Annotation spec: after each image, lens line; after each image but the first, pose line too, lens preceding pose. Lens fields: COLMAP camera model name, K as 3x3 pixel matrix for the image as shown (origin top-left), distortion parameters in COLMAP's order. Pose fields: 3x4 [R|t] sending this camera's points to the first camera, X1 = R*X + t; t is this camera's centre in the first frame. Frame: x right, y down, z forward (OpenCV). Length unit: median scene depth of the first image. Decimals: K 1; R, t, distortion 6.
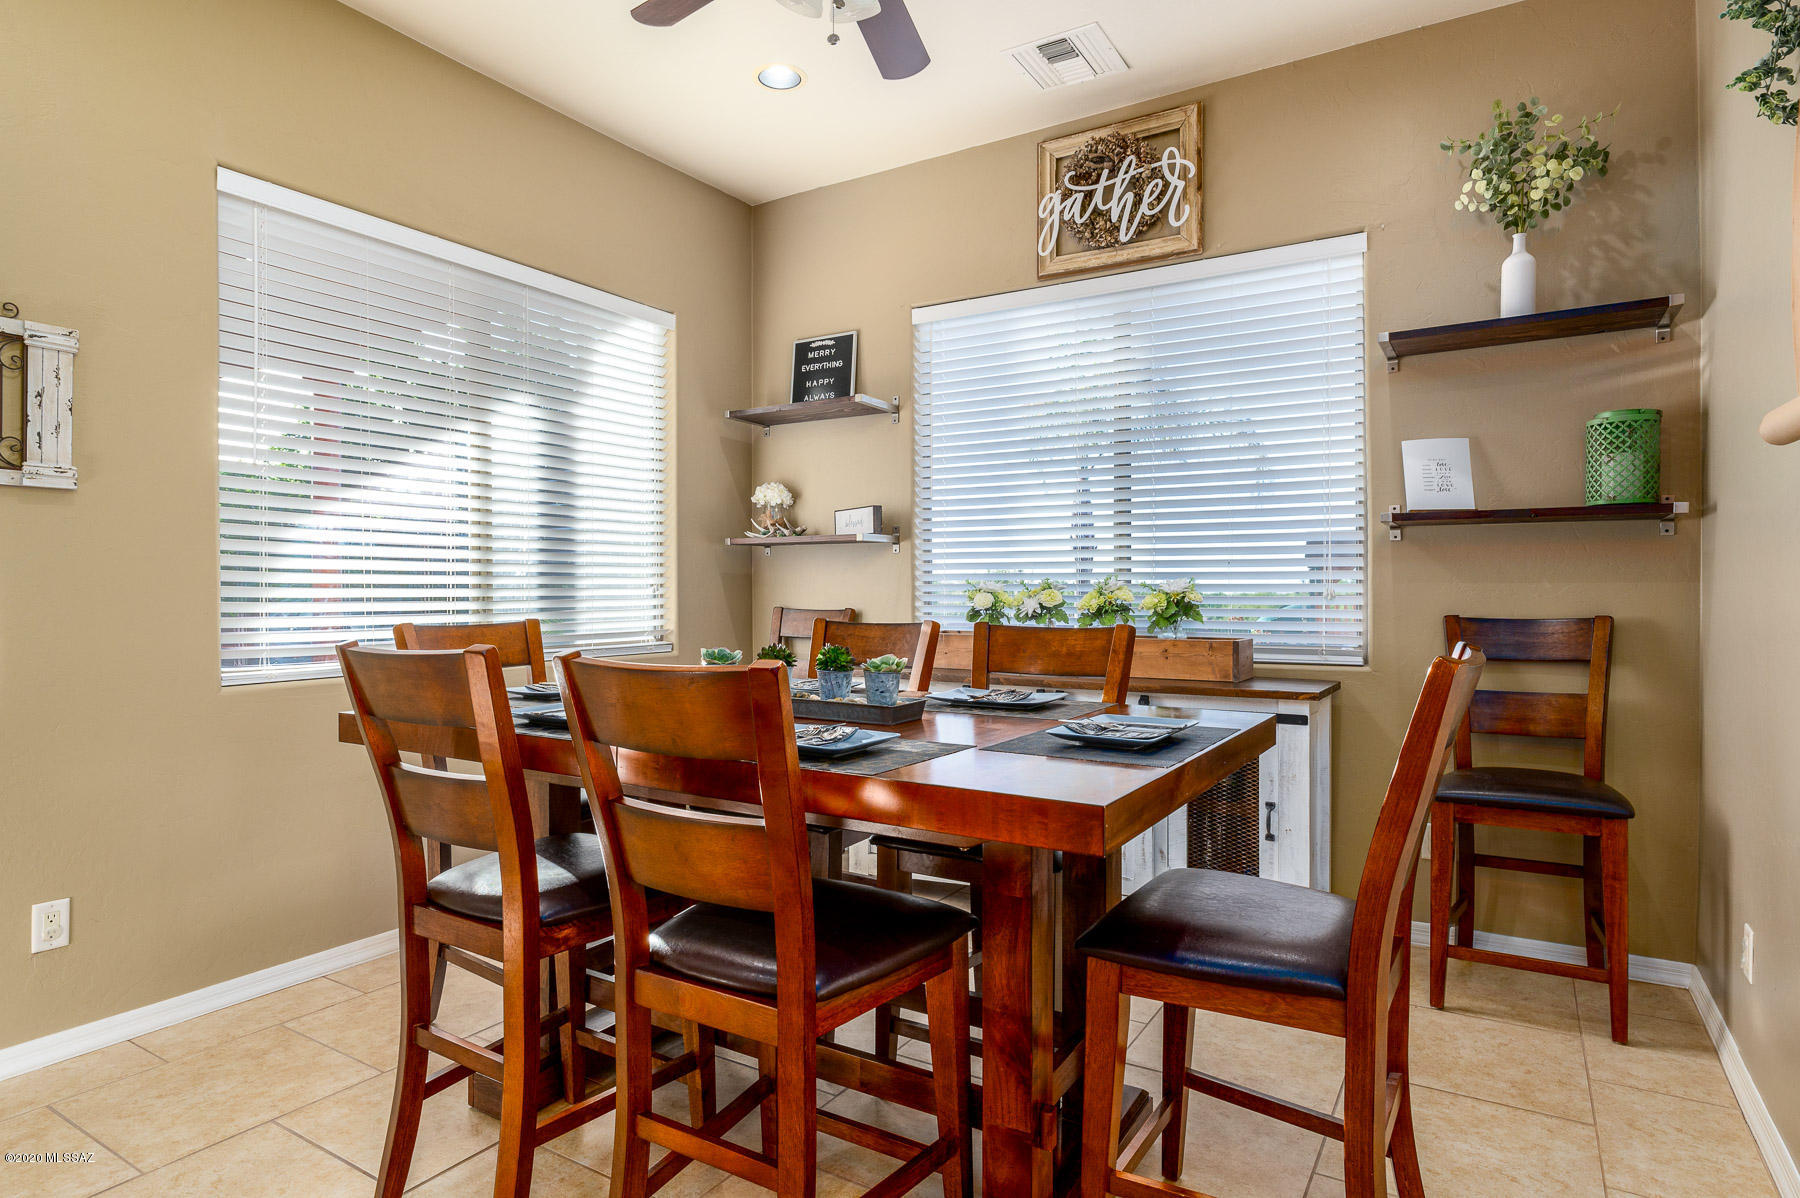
lens RADIAL K [[985.1, 0, 903.1], [0, 985.1, 589.8], [0, 0, 1]] dist [-0.006946, 0.003202]
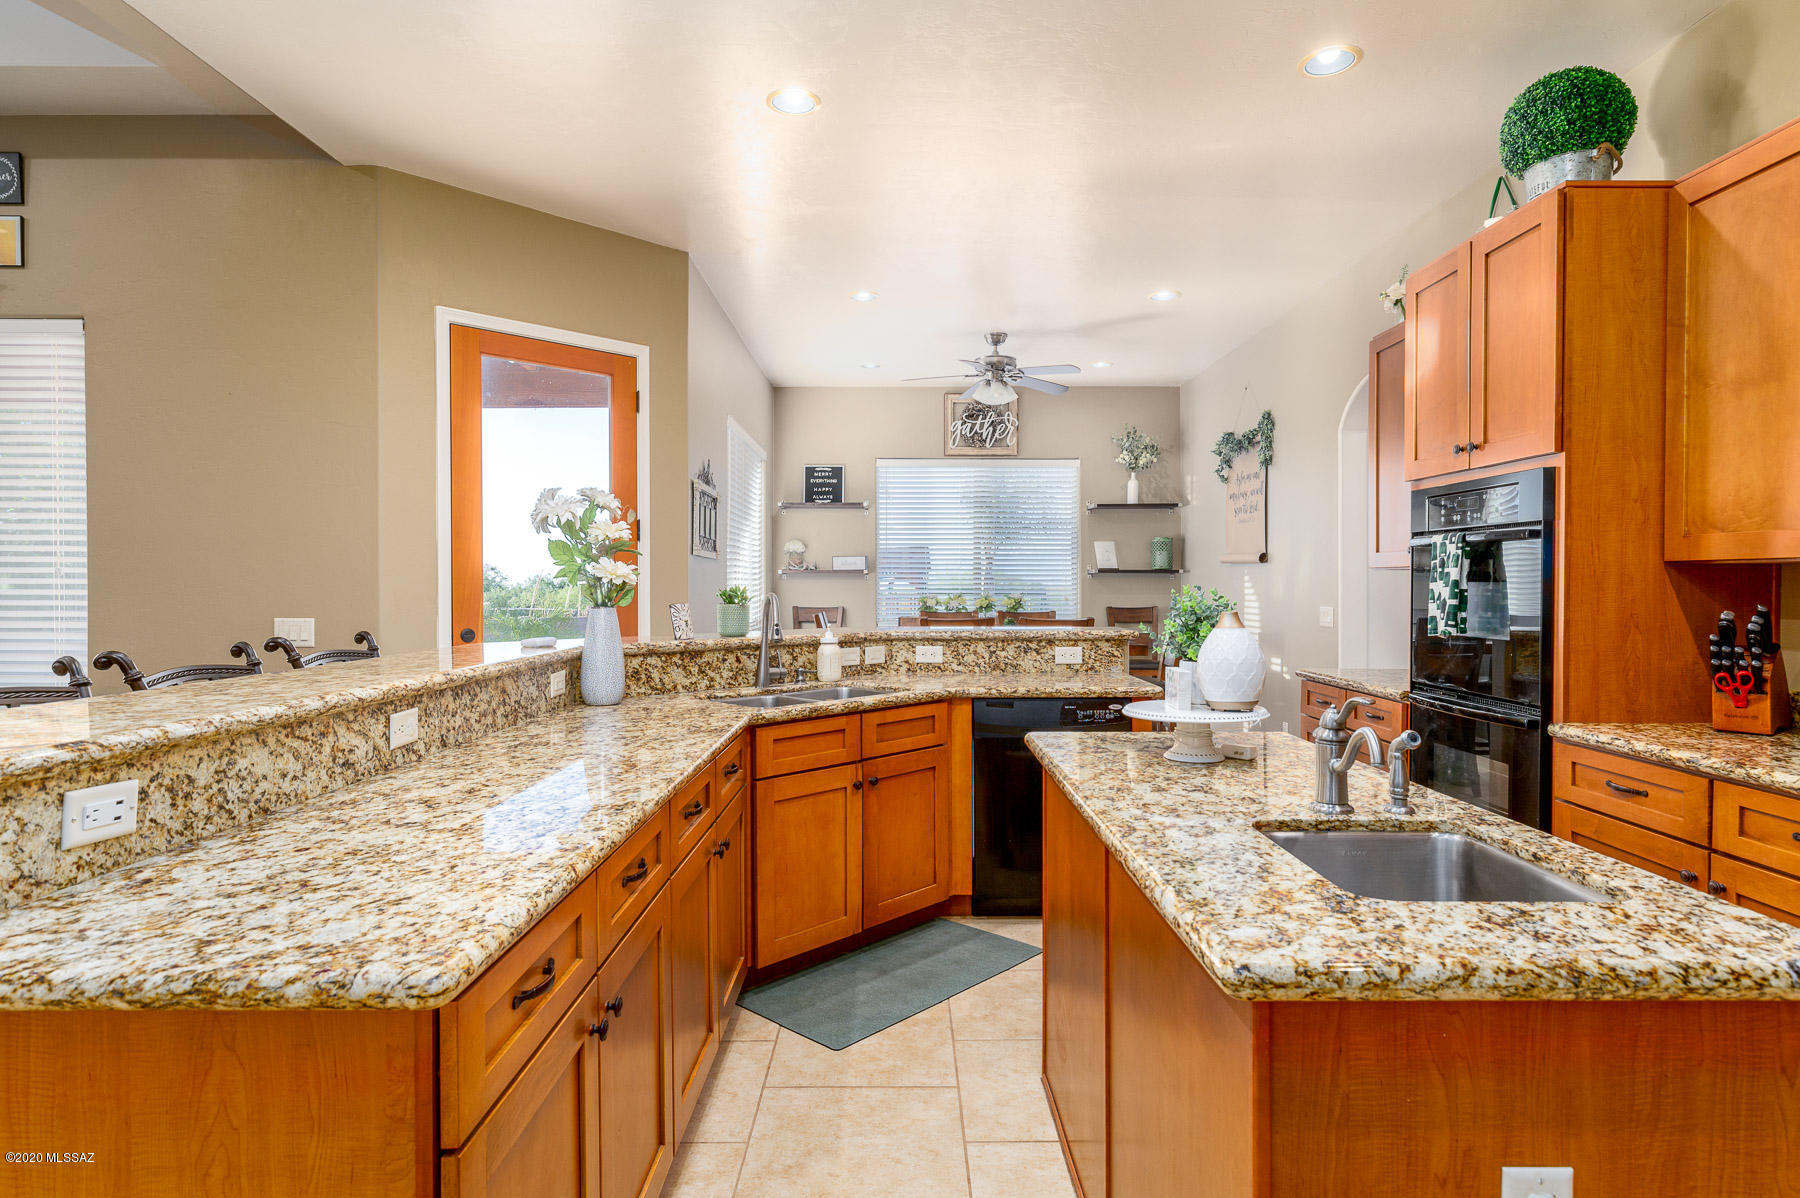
lens RADIAL K [[967.5, 0, 902.3], [0, 967.5, 592.3], [0, 0, 1]] dist [-0.001108, 0.000484]
pose [[0.852949, -0.001195, 0.521993, -1.142353], [-0.001399, 0.999989, 0.004575, -0.022366], [-0.521992, -0.004633, 0.852938, -0.845738]]
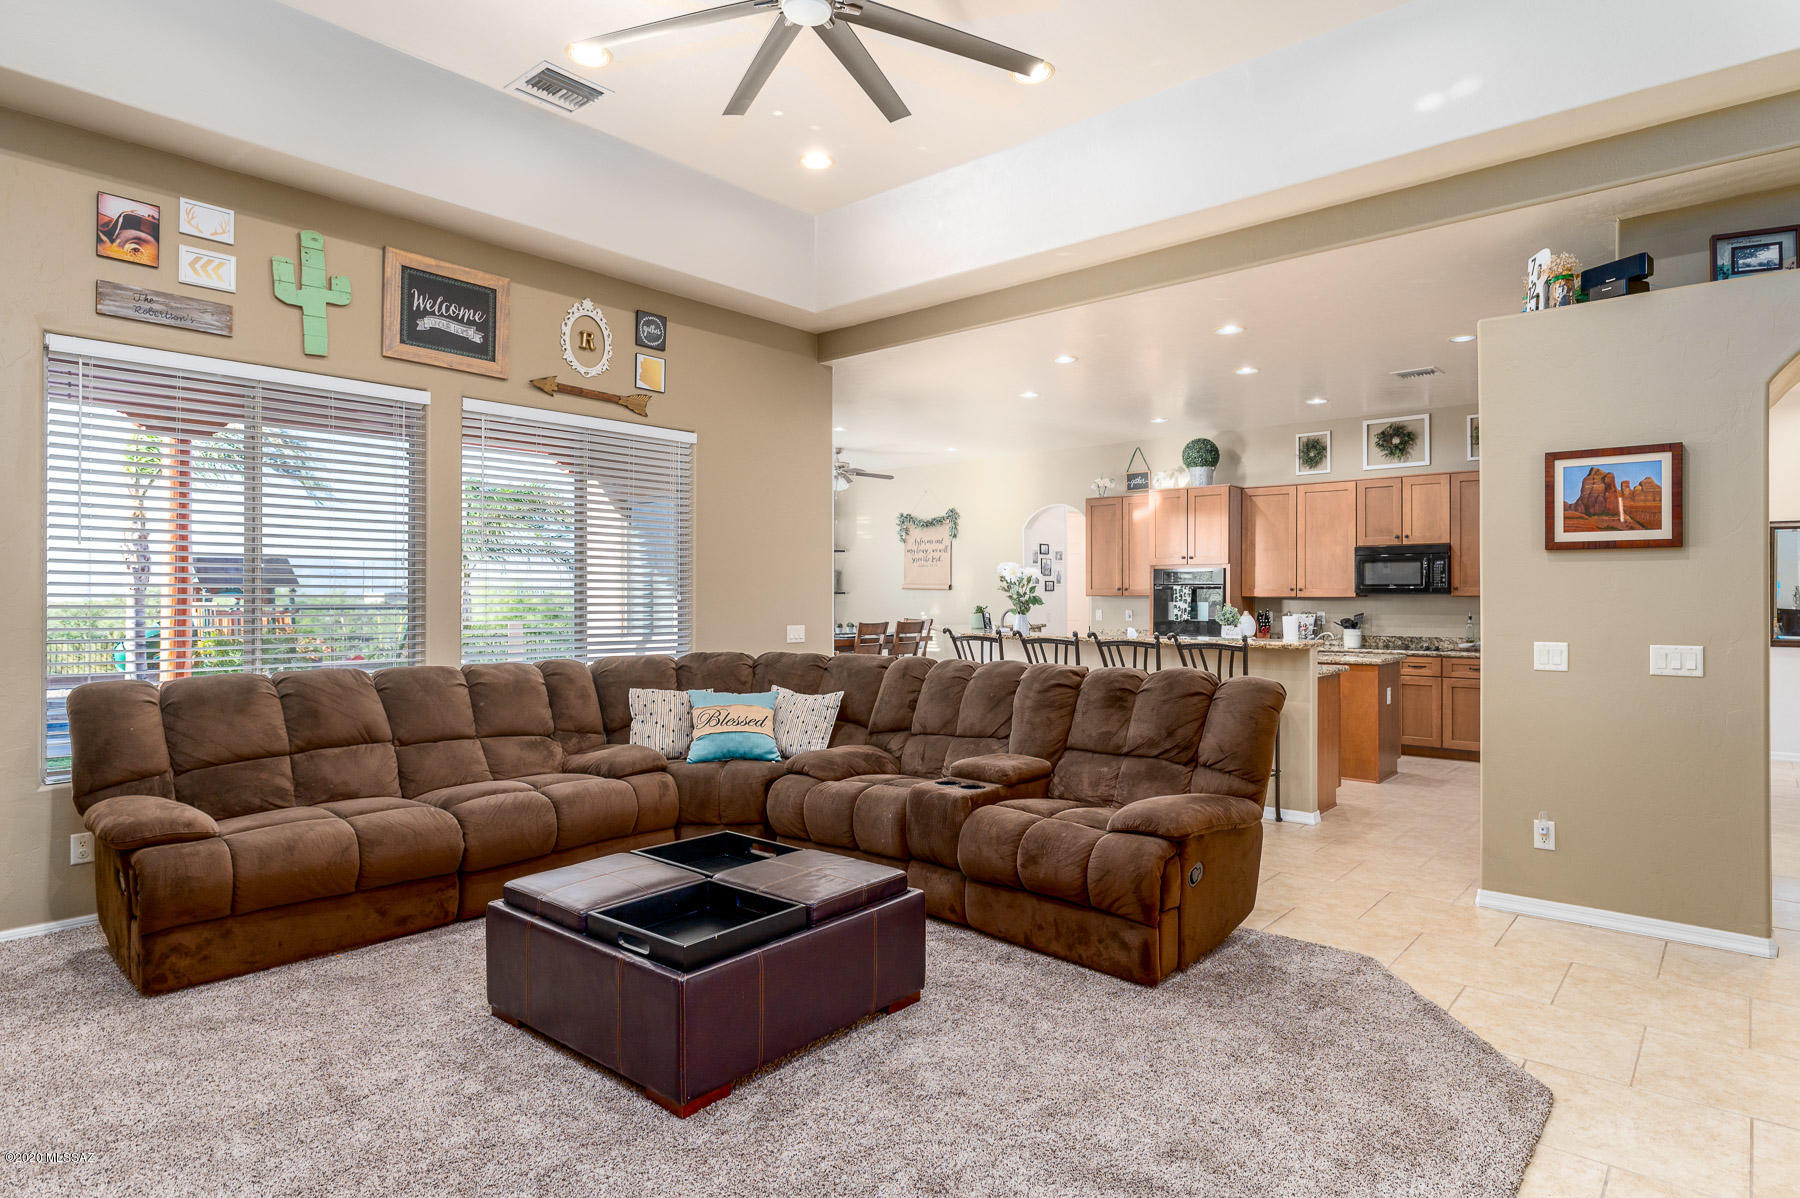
lens RADIAL K [[985.1, 0, 895.7], [0, 985.1, 593.5], [0, 0, 1]] dist [-0.006946, 0.003202]
pose [[0.165532, 0.006803, 0.986181, -2.962200], [0.001414, 0.999974, -0.007136, -0.033690], [-0.986203, 0.002575, 0.165518, -0.054257]]
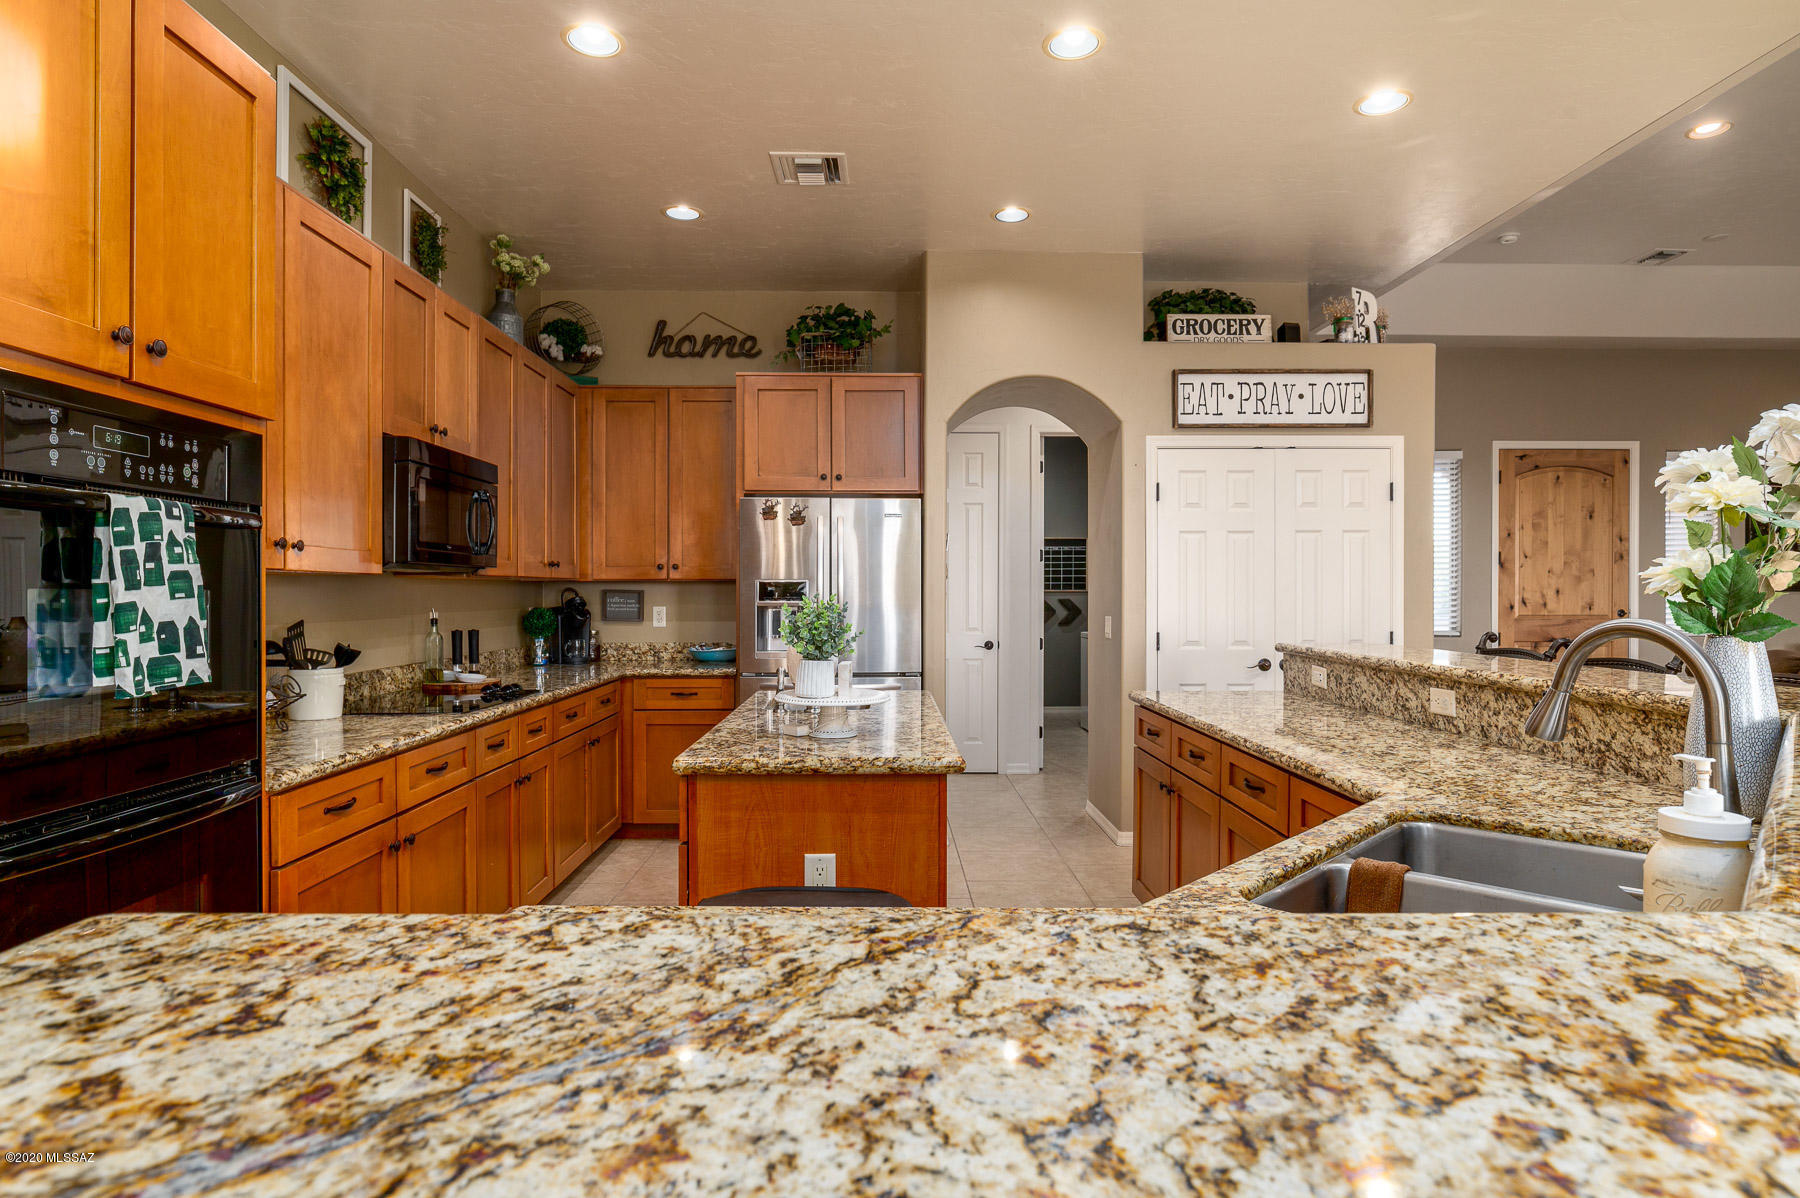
lens RADIAL K [[985.1, 0, 905.0], [0, 985.1, 596.8], [0, 0, 1]] dist [-0.006946, 0.003202]
pose [[-0.839841, 0.003958, -0.542819, -0.335412], [-0.000483, 0.999968, 0.008039, -0.028448], [0.542833, 0.007014, -0.839811, 0.203788]]
